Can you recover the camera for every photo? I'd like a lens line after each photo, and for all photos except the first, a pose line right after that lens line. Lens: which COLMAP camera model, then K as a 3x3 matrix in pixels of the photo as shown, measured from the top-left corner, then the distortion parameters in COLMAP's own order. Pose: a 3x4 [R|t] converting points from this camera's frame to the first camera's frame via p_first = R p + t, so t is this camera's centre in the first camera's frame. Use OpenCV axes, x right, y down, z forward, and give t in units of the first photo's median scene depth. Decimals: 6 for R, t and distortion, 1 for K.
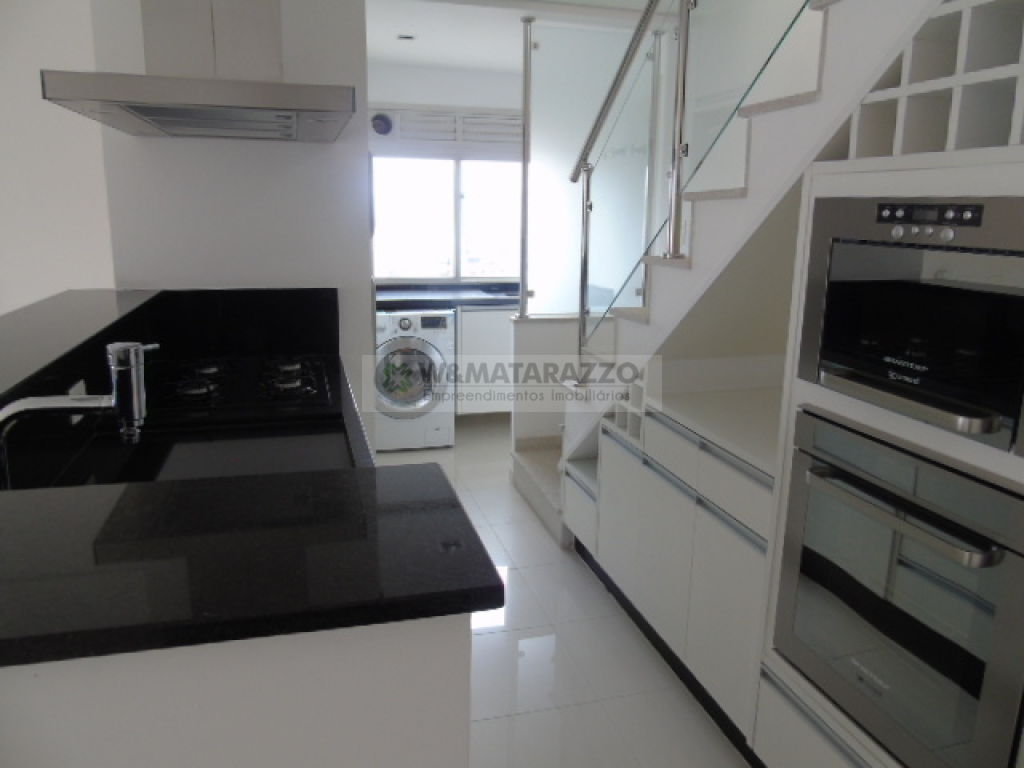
lens RADIAL K [[783.5, 0, 507.1], [0, 783.5, 389.7], [0, 0, 1]] dist [-0.007465, 0.001424]
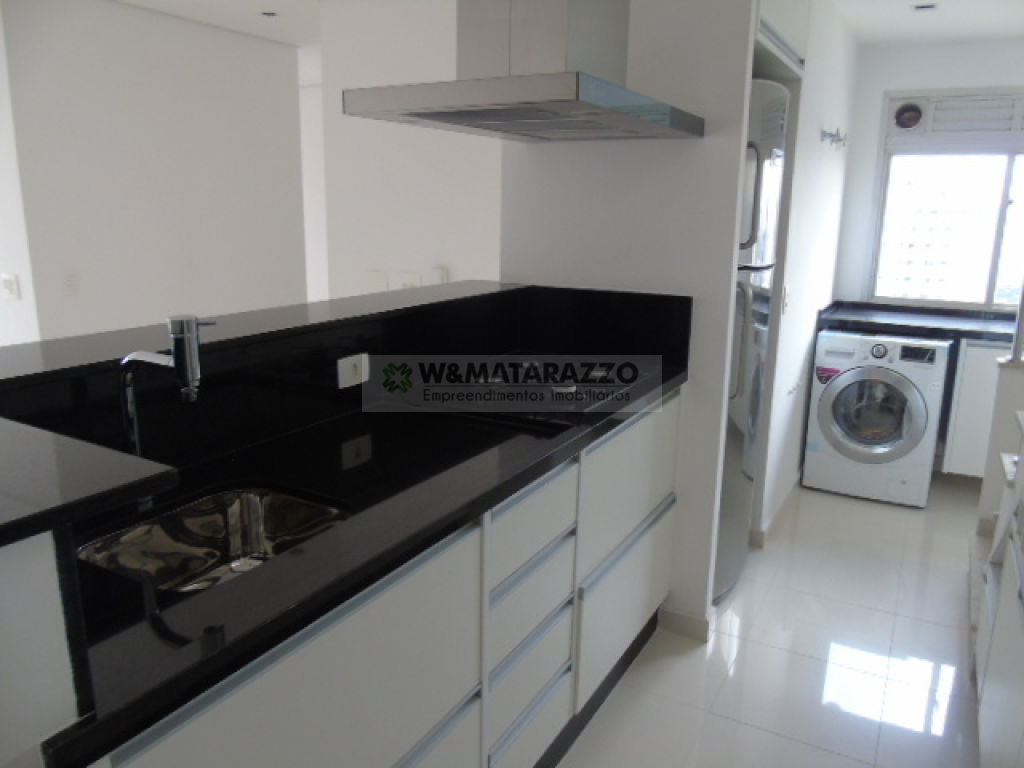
lens RADIAL K [[783.5, 0, 507.1], [0, 783.5, 389.7], [0, 0, 1]] dist [-0.007465, 0.001424]
pose [[0.713380, 0.161307, -0.681960, 0.164732], [-0.168475, 0.984083, 0.056533, -0.023211], [0.680224, 0.074563, 0.729202, 0.114864]]
